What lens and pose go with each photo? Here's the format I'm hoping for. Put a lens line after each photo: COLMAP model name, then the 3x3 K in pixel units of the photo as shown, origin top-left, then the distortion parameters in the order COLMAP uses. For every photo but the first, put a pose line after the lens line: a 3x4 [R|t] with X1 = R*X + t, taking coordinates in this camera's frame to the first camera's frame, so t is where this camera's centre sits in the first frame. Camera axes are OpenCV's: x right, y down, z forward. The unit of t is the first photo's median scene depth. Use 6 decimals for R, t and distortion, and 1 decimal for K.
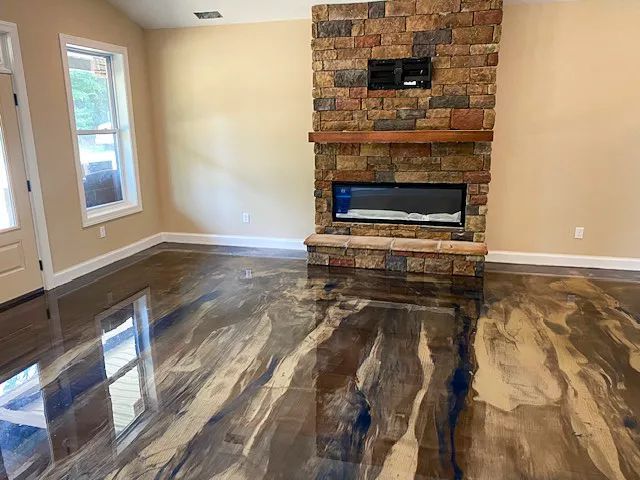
lens RADIAL K [[478.9, 0, 323.5], [0, 478.9, 237.7], [0, 0, 1]] dist [0.012711, -0.004313]
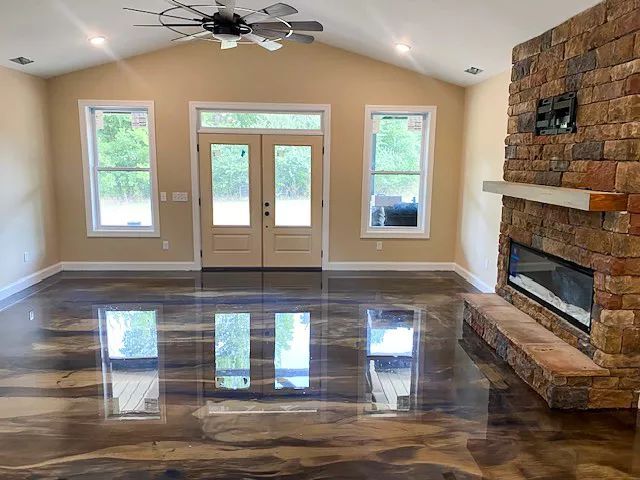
lens RADIAL K [[478.9, 0, 323.5], [0, 478.9, 237.7], [0, 0, 1]] dist [0.012711, -0.004313]
pose [[0.323251, 0.168793, -0.931138, 0.807151], [-0.238569, 0.966718, 0.092422, -0.132055], [0.915747, 0.192265, 0.352762, 0.422994]]
